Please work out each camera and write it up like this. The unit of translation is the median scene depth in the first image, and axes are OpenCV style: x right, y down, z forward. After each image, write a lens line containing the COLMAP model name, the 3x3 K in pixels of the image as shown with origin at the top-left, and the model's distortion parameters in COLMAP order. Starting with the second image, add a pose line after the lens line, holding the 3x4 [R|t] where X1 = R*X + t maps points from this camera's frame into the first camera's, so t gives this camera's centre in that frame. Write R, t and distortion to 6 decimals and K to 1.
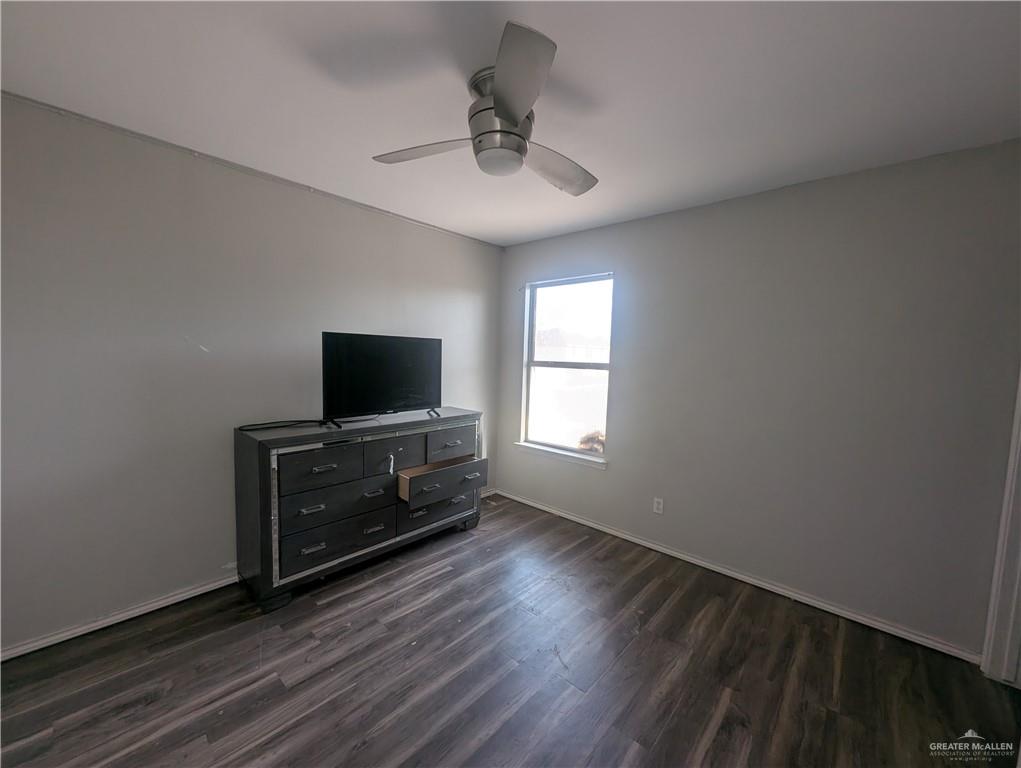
lens RADIAL K [[406.5, 0, 509.0], [0, 406.5, 383.8], [0, 0, 1]] dist [-0.000996, -0.000116]
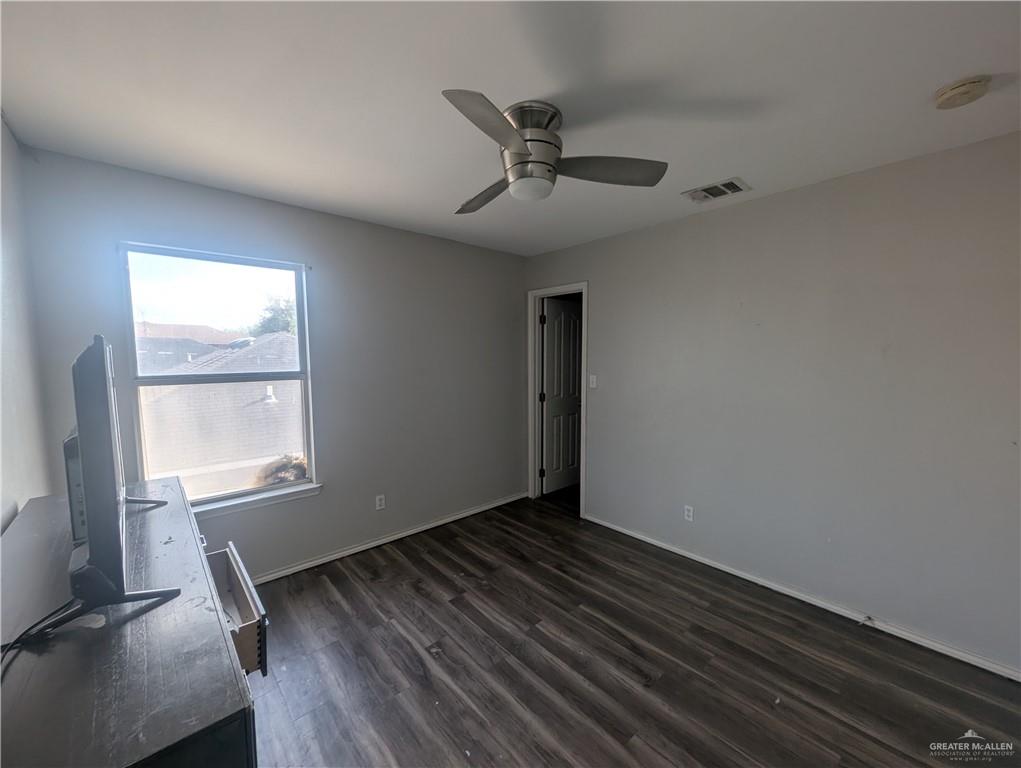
lens RADIAL K [[406.5, 0, 509.7], [0, 406.5, 388.1], [0, 0, 1]] dist [-0.000996, -0.000116]
pose [[0.092902, -0.110774, 0.989494, -0.753254], [0.082612, 0.991223, 0.103211, -0.092020], [-0.992242, 0.072155, 0.101238, 0.664192]]
